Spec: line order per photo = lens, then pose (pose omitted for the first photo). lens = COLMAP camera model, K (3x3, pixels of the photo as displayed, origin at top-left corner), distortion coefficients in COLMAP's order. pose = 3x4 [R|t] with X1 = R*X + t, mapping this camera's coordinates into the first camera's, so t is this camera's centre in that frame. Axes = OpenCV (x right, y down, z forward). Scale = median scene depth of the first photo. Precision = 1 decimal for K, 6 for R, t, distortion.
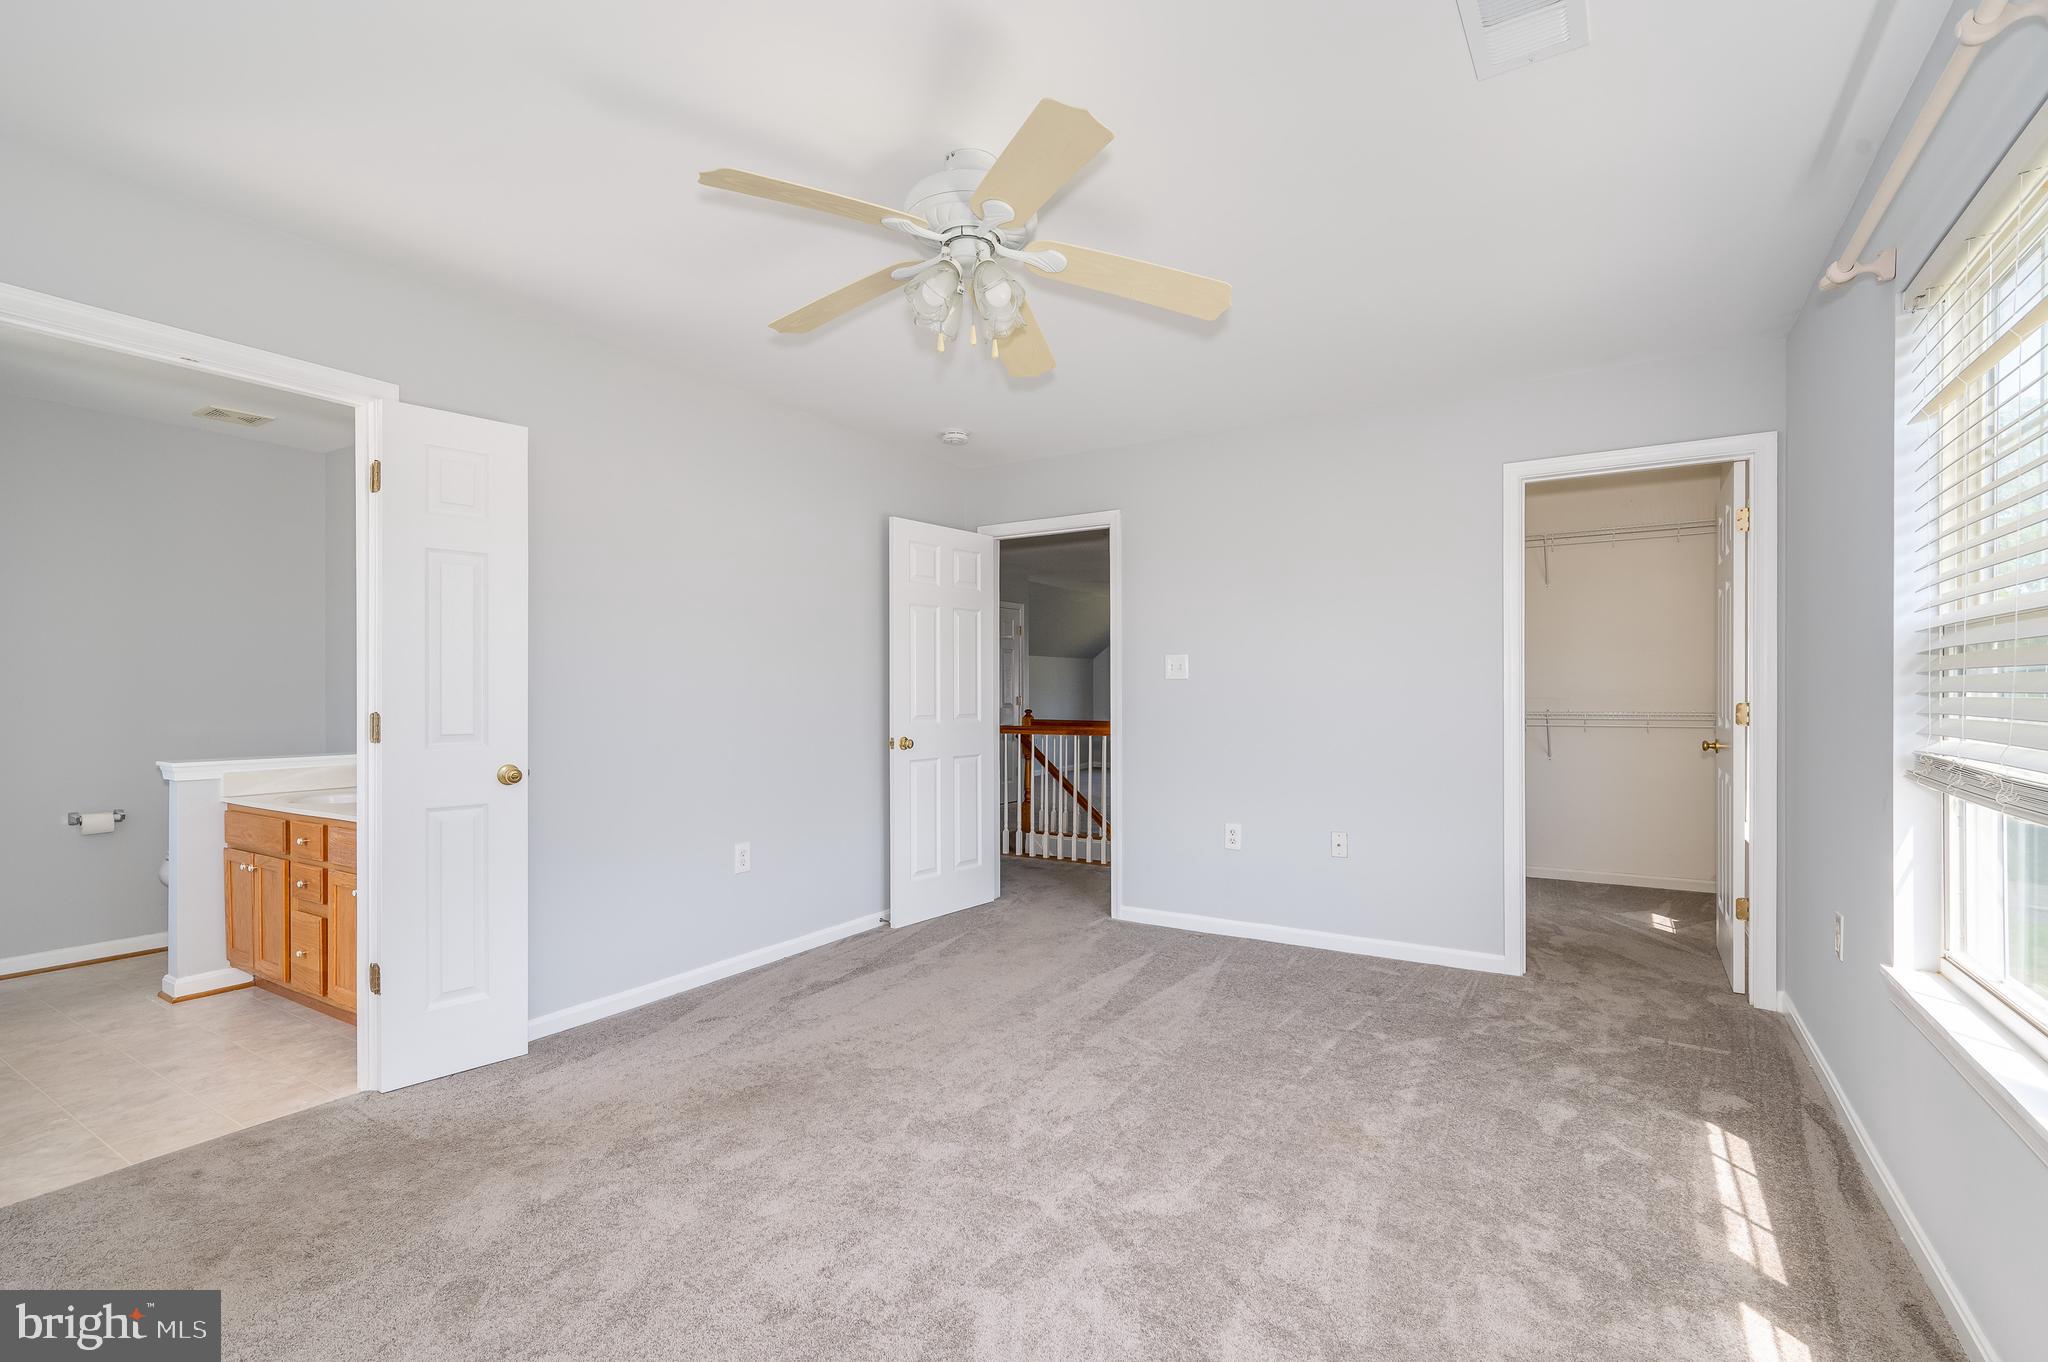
lens RADIAL K [[912.7, 0, 1060.4], [0, 912.7, 694.2], [0, 0, 1]] dist [0.000681, 0.000107]
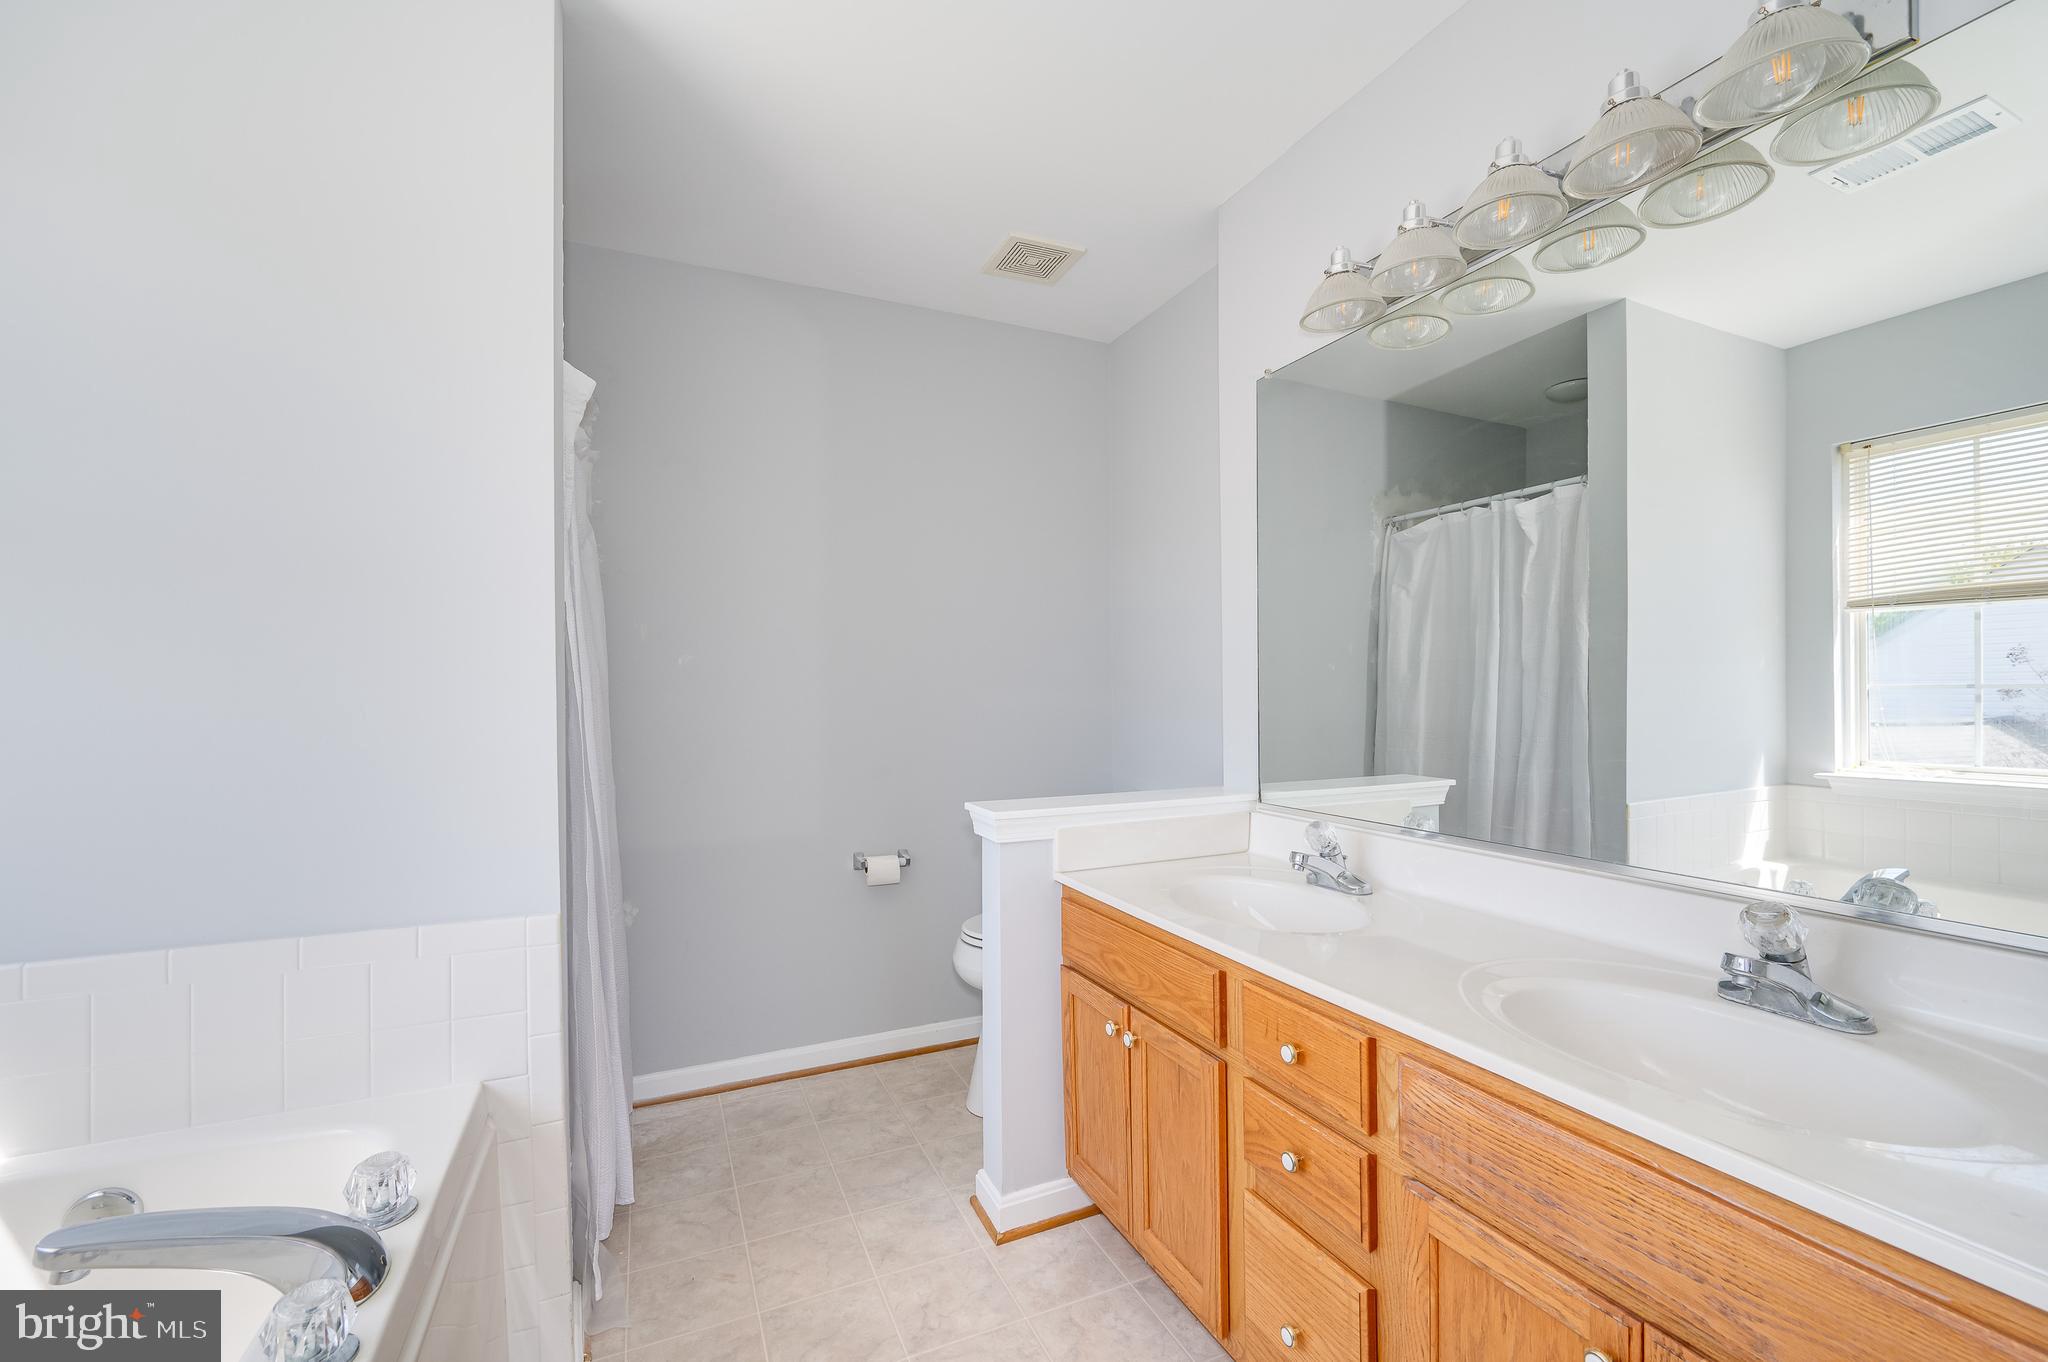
lens RADIAL K [[912.7, 0, 1060.4], [0, 912.7, 694.2], [0, 0, 1]] dist [0.000681, 0.000107]
pose [[0.832784, -0.009905, -0.553509, -0.616577], [0.011500, 0.999934, -0.000592, 0.005800], [0.553478, -0.005873, 0.832843, 0.550078]]
